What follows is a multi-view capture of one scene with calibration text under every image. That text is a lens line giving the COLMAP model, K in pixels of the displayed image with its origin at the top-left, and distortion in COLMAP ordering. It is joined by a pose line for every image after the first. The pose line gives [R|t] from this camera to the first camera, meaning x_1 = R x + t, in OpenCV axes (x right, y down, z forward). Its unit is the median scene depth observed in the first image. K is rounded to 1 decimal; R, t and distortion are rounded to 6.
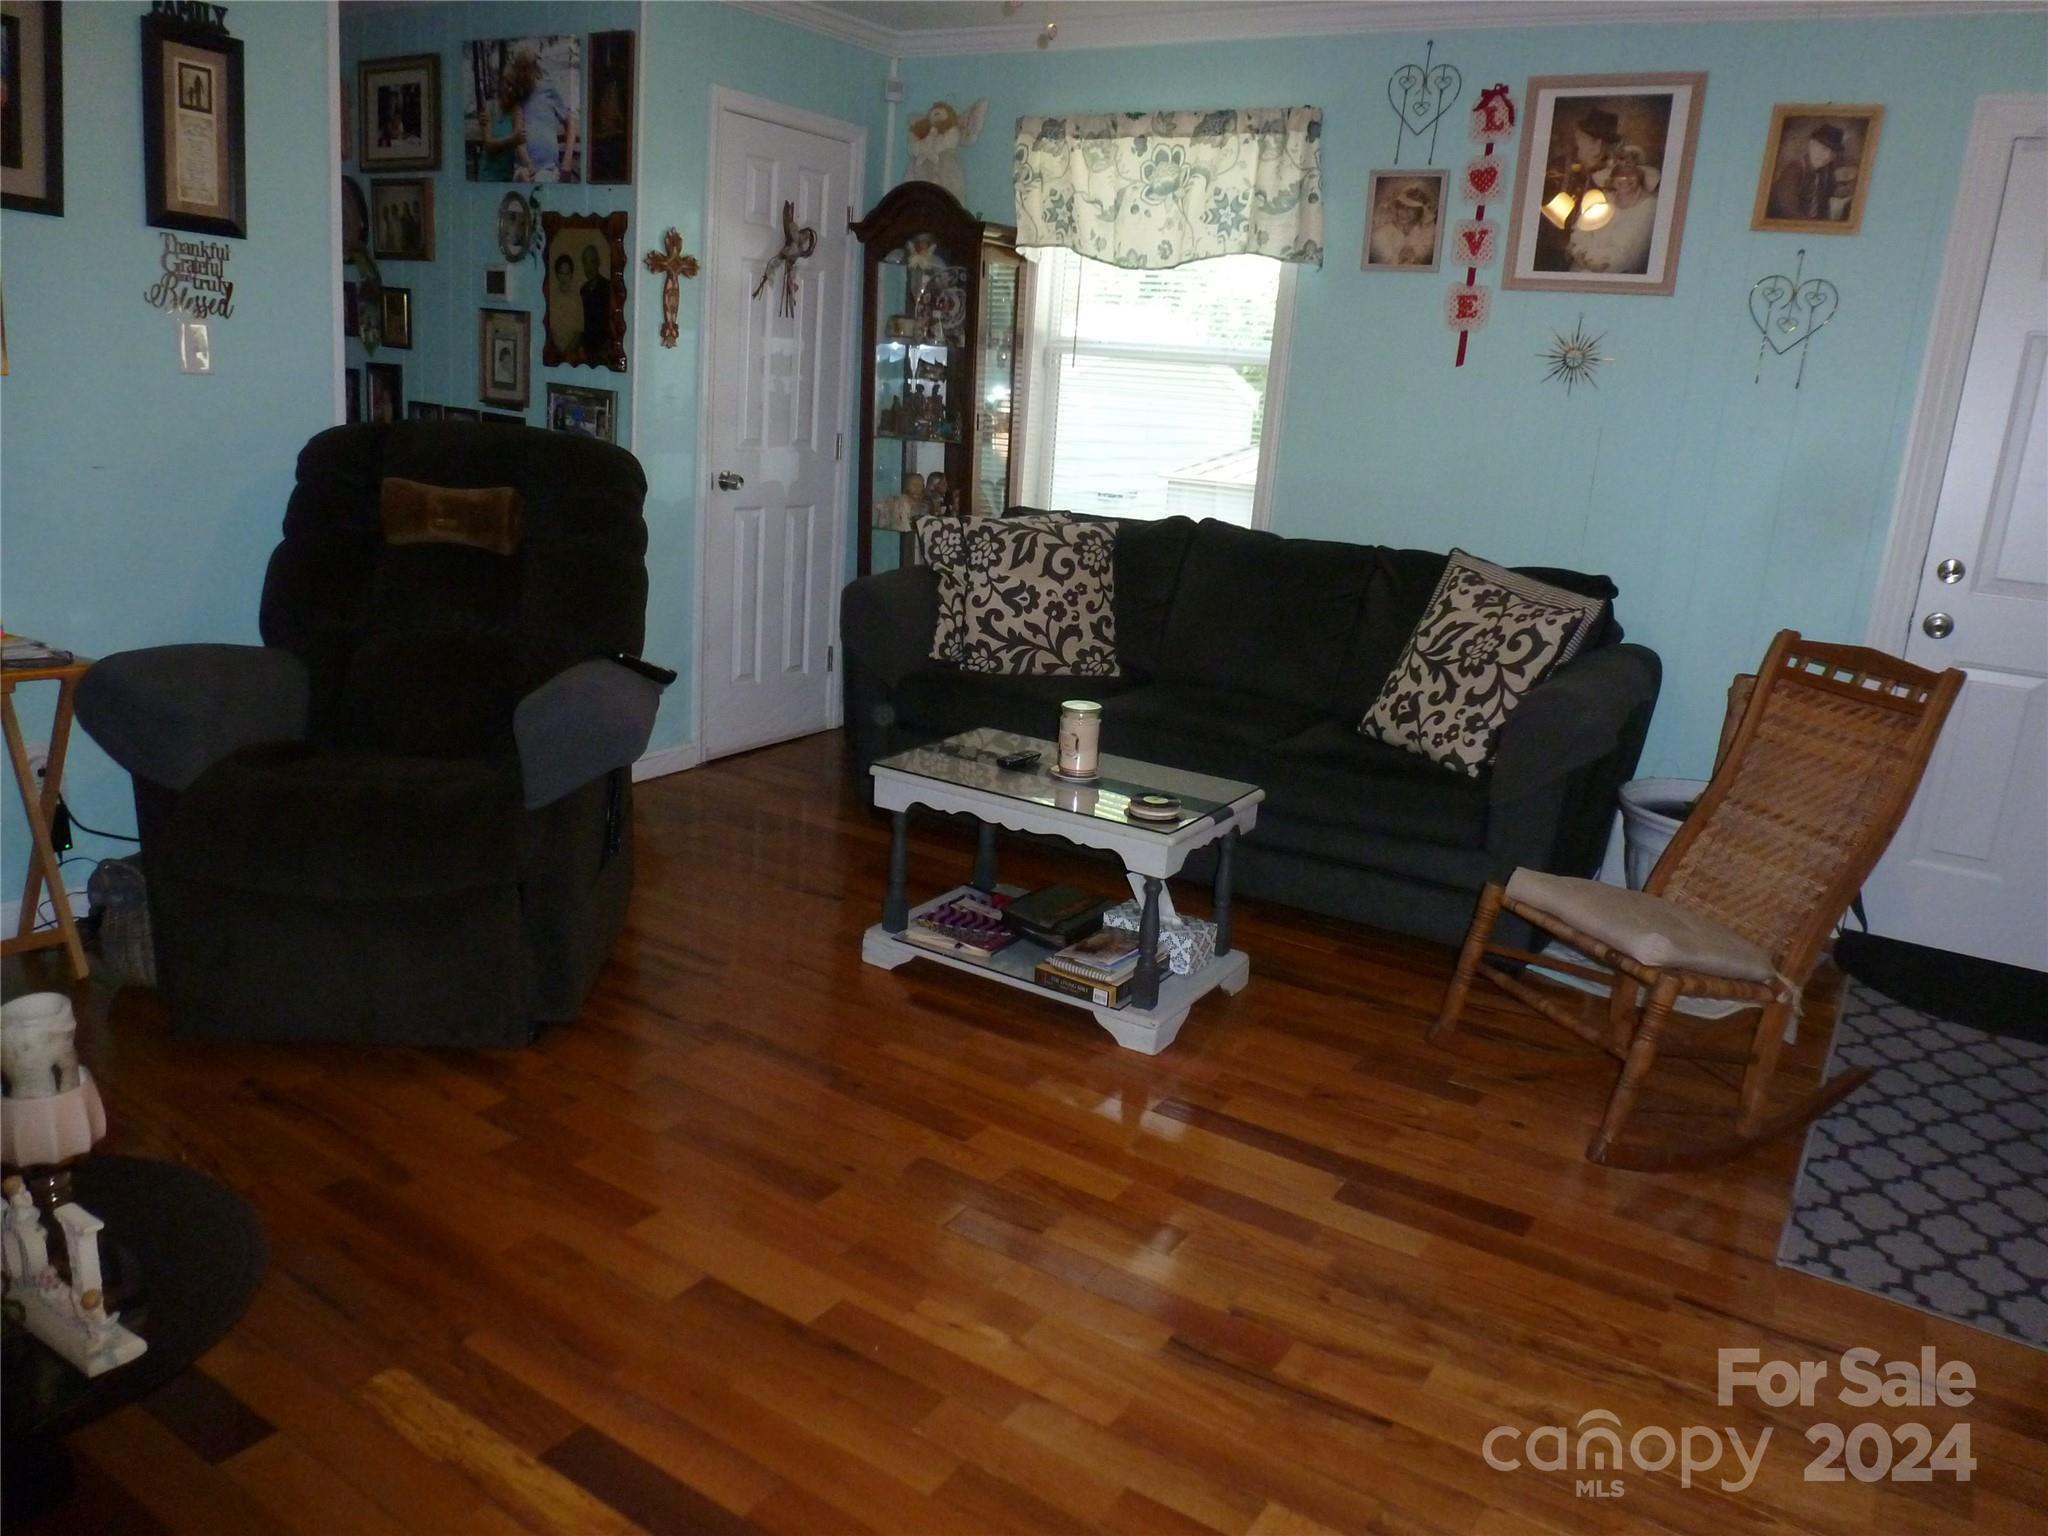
lens RADIAL K [[1497.3, 0, 1026.8], [0, 1497.3, 764.5], [0, 0, 1]] dist [-0.031799, 0.007436]
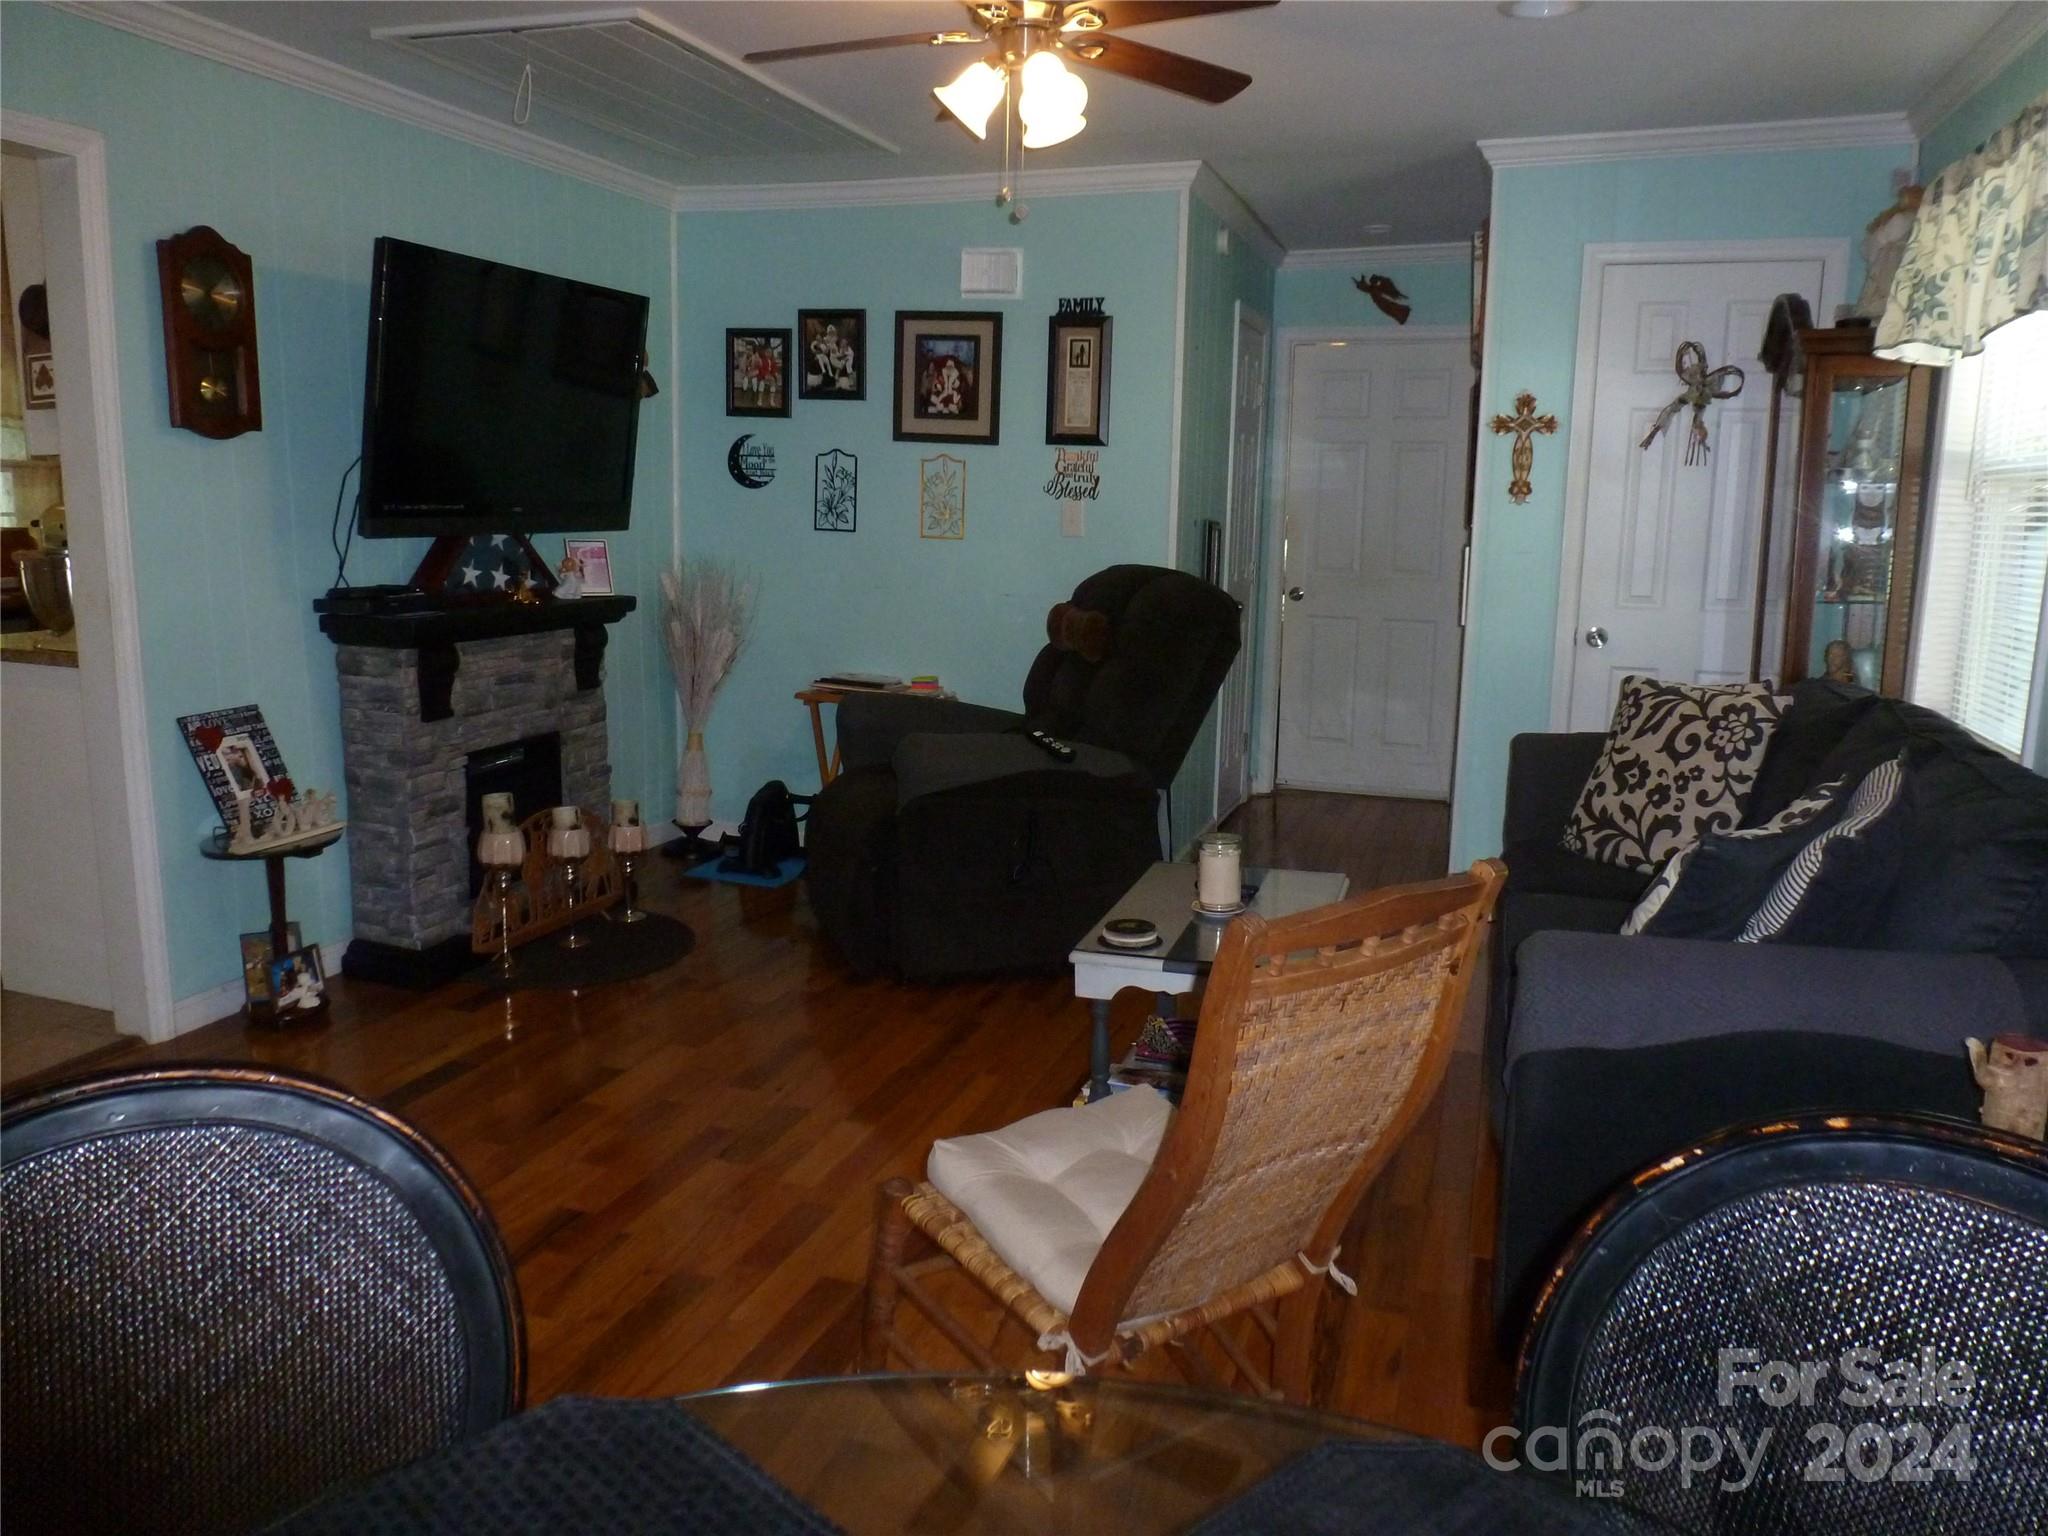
lens RADIAL K [[1497.3, 0, 1025.9], [0, 1497.3, 767.2], [0, 0, 1]] dist [-0.031799, 0.007436]
pose [[0.235518, 0.105165, -0.966163, 0.713353], [-0.238644, 0.969949, 0.047404, -0.074335], [0.942115, 0.219405, 0.253538, 0.476138]]
